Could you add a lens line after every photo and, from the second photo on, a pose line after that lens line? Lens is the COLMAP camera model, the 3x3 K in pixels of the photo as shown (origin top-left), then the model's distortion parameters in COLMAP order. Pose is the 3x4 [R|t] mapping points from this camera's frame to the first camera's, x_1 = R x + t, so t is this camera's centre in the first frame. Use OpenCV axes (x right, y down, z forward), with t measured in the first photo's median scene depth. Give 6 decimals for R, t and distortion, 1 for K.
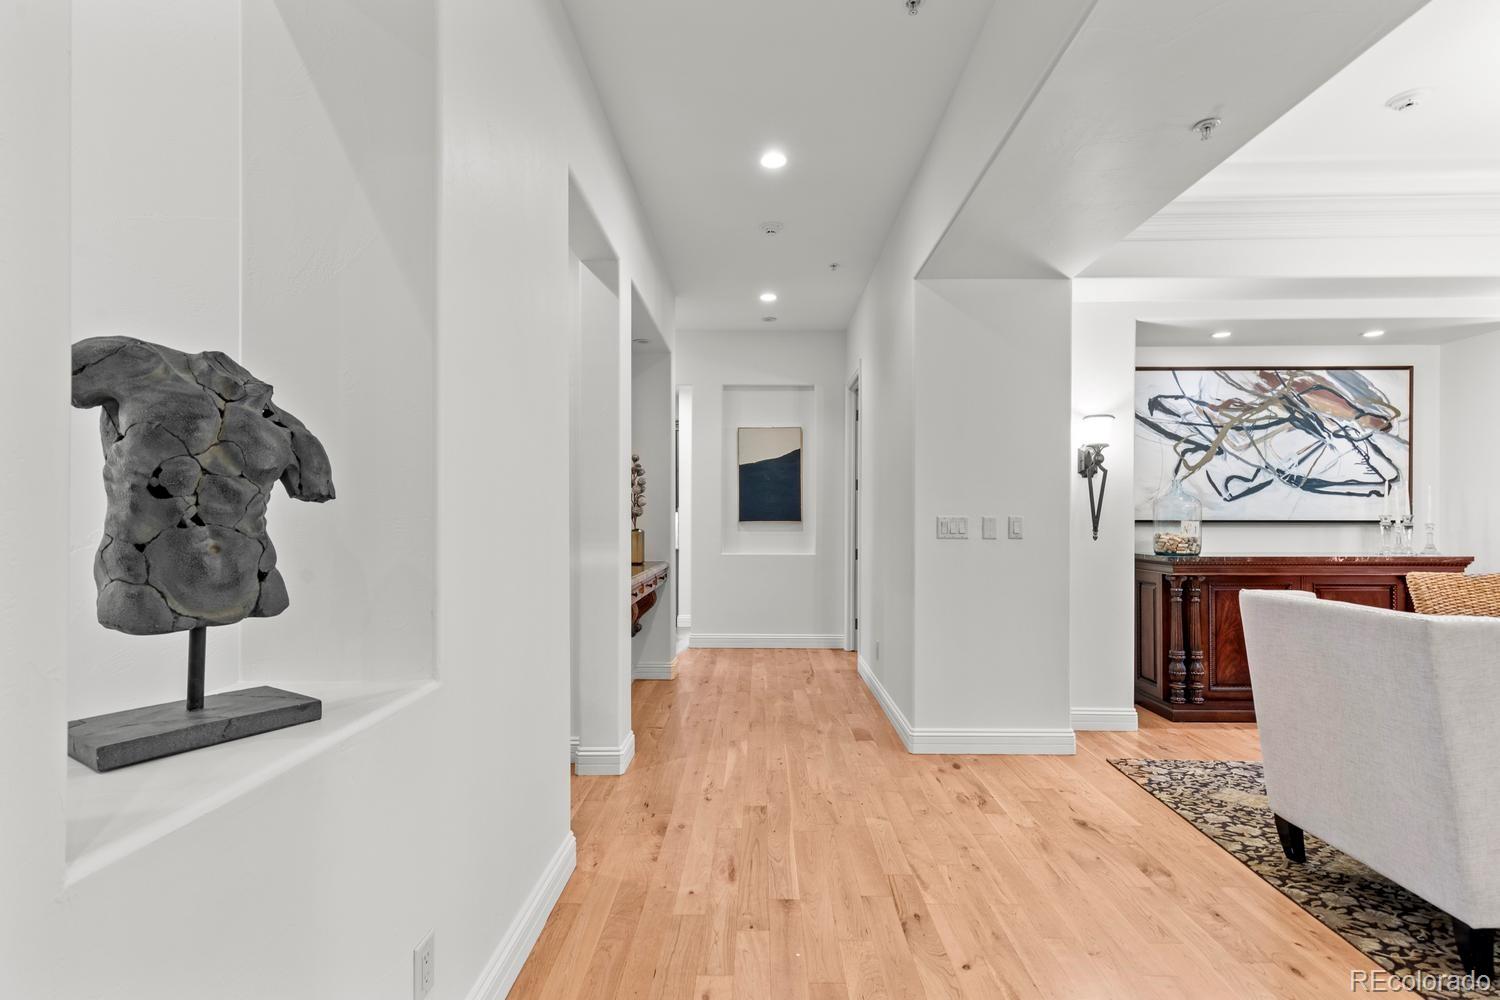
lens RADIAL K [[682.1, 0, 740.0], [0, 682.1, 506.8], [0, 0, 1]] dist [0.004086, -0.002433]
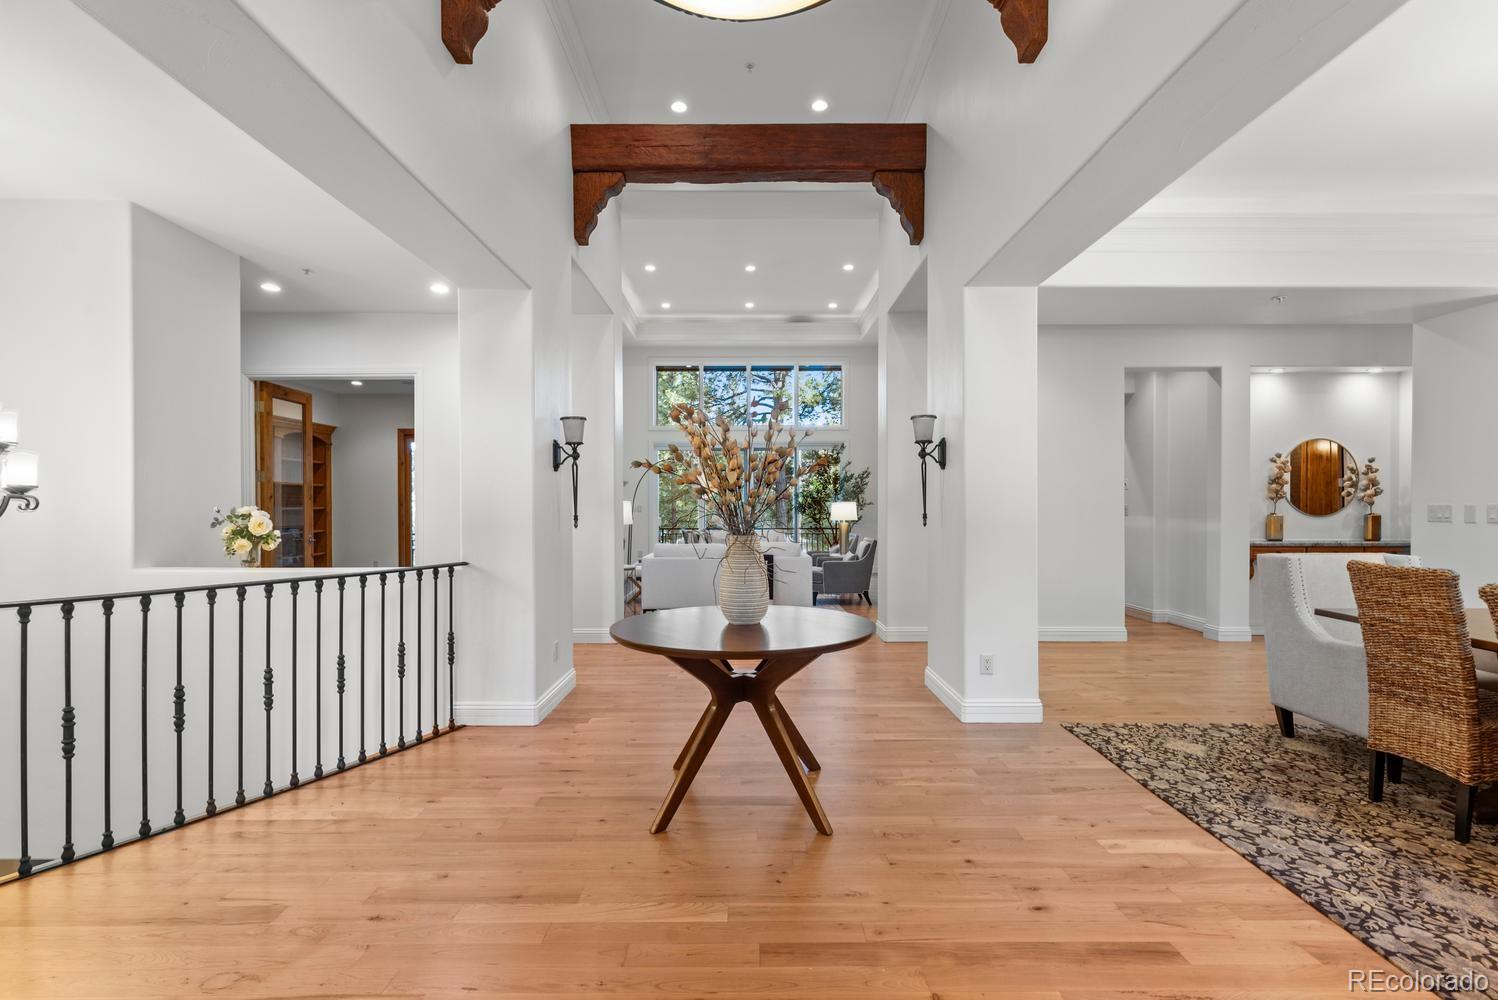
lens RADIAL K [[681.1, 0, 753.8], [0, 681.1, 504.4], [0, 0, 1]] dist [0.004086, -0.002433]
pose [[0.042167, 0.002383, -0.999108, 1.206286], [0.017308, 0.999845, 0.003115, -0.009912], [0.998961, -0.017424, 0.042119, -0.257334]]
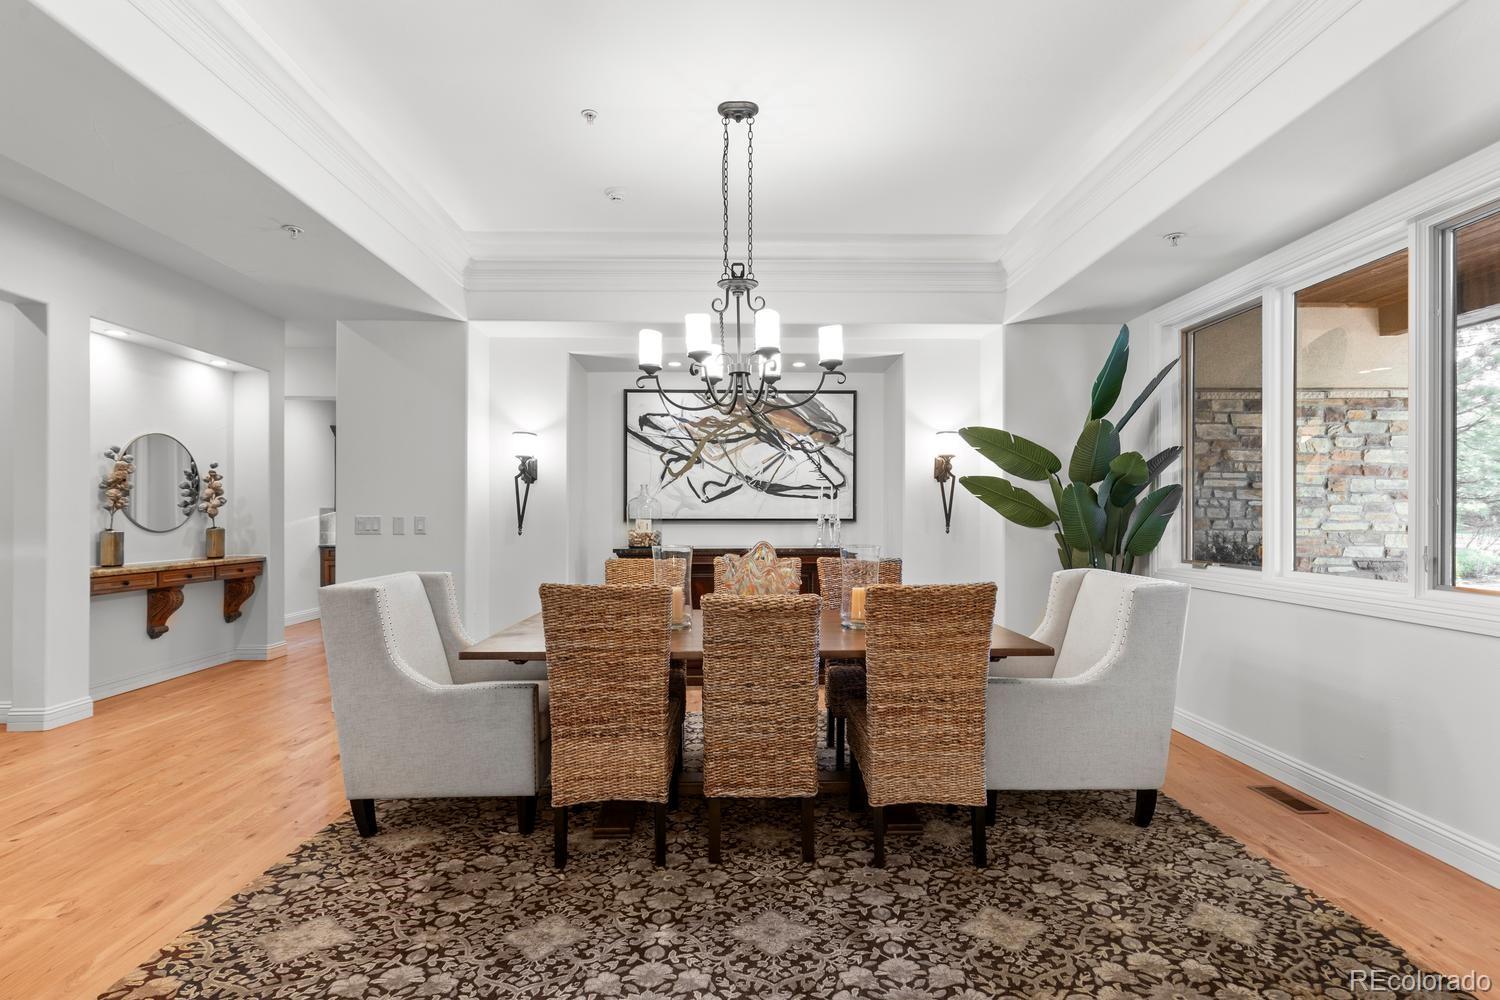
lens RADIAL K [[682.1, 0, 757.9], [0, 682.1, 514.9], [0, 0, 1]] dist [0.004086, -0.002433]
pose [[0.998297, -0.001219, 0.058322, 0.737635], [0.000271, 0.999868, 0.016272, -0.006097], [-0.058334, -0.016228, 0.998165, -0.197439]]
